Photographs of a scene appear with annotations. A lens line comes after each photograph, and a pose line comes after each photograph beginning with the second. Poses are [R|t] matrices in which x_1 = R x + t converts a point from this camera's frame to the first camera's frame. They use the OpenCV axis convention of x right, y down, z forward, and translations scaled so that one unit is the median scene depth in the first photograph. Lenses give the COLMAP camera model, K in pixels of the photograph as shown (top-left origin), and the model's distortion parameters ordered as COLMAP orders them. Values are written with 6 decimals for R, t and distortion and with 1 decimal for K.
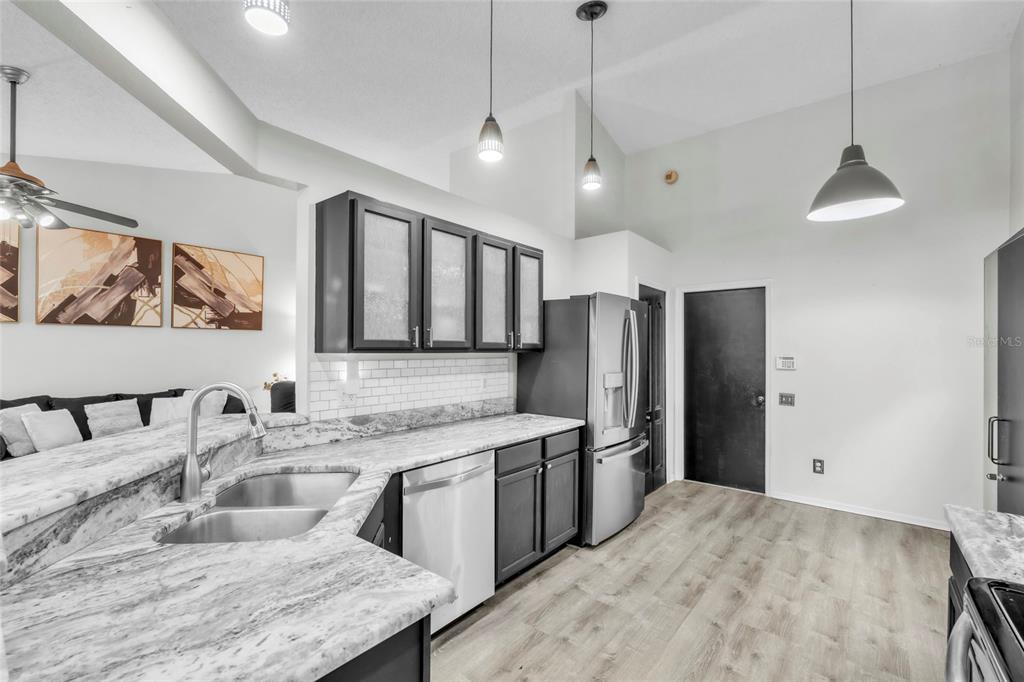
lens RADIAL K [[456.3, 0, 508.2], [0, 456.3, 342.9], [0, 0, 1]] dist [-0.002362, -0.000805]
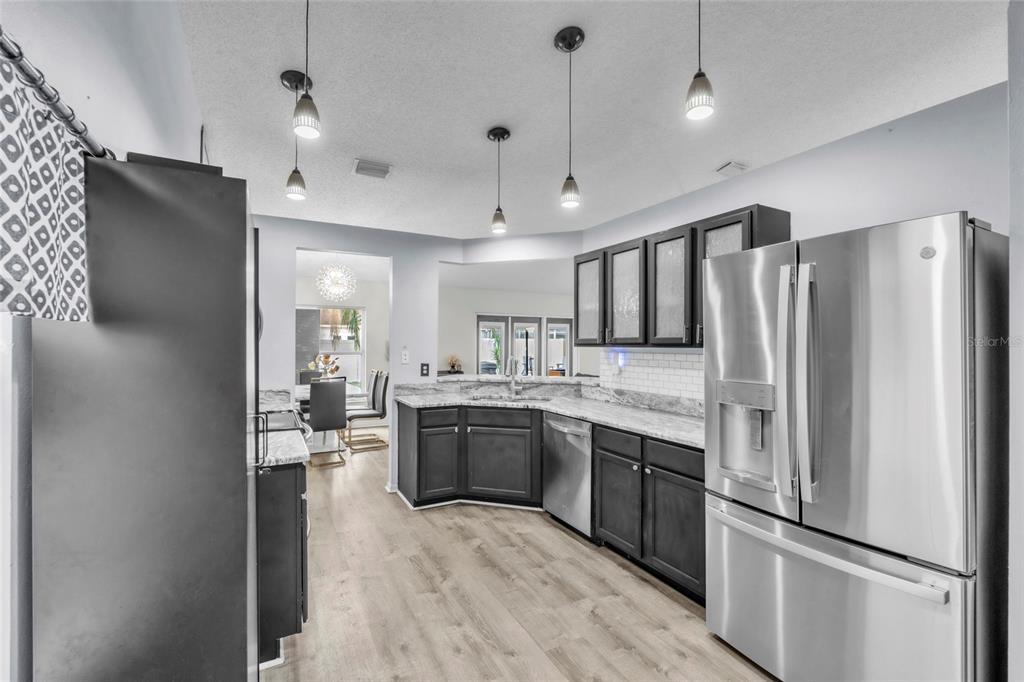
lens RADIAL K [[456.3, 0, 508.2], [0, 456.3, 342.9], [0, 0, 1]] dist [-0.002362, -0.000805]
pose [[-0.406619, -0.010922, -0.913533, 1.127544], [0.007236, 0.999859, -0.015176, 0.026261], [0.913569, -0.012781, -0.406482, 1.206772]]
